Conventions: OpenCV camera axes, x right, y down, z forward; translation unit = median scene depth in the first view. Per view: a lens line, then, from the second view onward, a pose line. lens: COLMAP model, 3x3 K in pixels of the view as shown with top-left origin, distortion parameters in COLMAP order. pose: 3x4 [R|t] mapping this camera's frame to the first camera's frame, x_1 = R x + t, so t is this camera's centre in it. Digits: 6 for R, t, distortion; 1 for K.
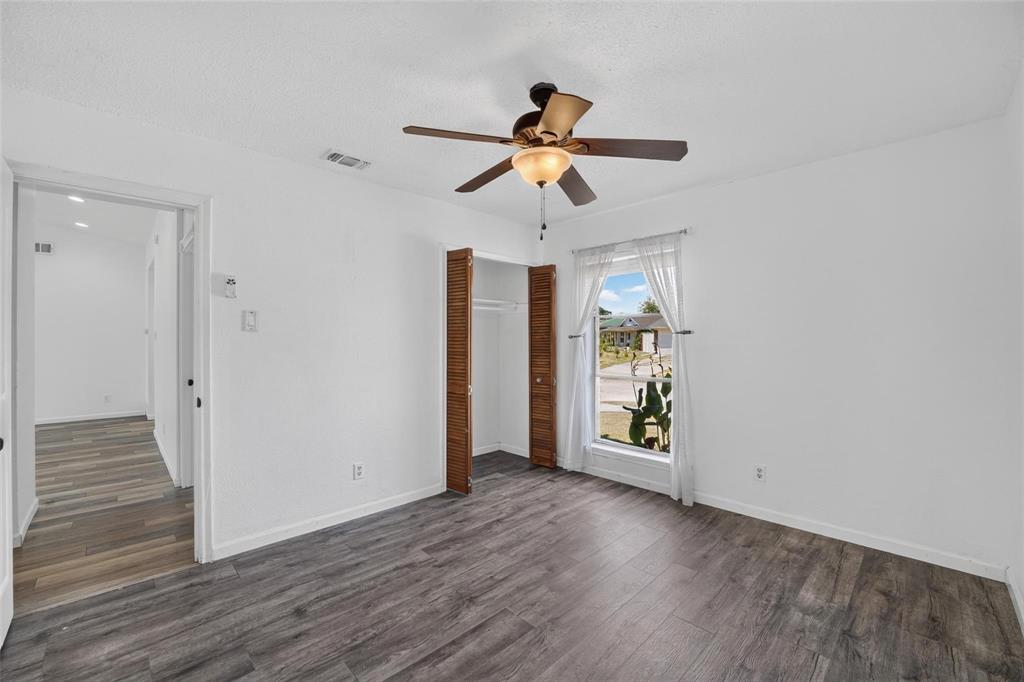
lens RADIAL K [[418.7, 0, 510.7], [0, 418.7, 342.2], [0, 0, 1]] dist [-0.022935, 0.001338]
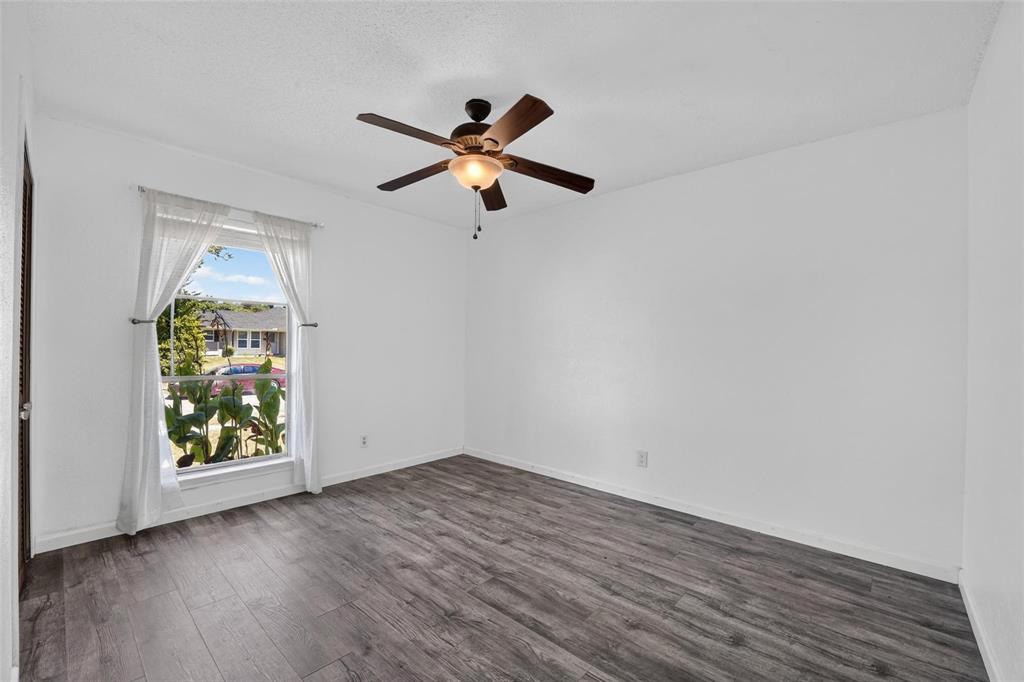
lens RADIAL K [[418.7, 0, 509.6], [0, 418.7, 343.1], [0, 0, 1]] dist [-0.022935, 0.001338]
pose [[-0.054642, 0.008158, 0.998473, -0.841447], [-0.008310, 0.999928, -0.008625, 0.034663], [-0.998471, -0.008768, -0.054571, 0.778865]]
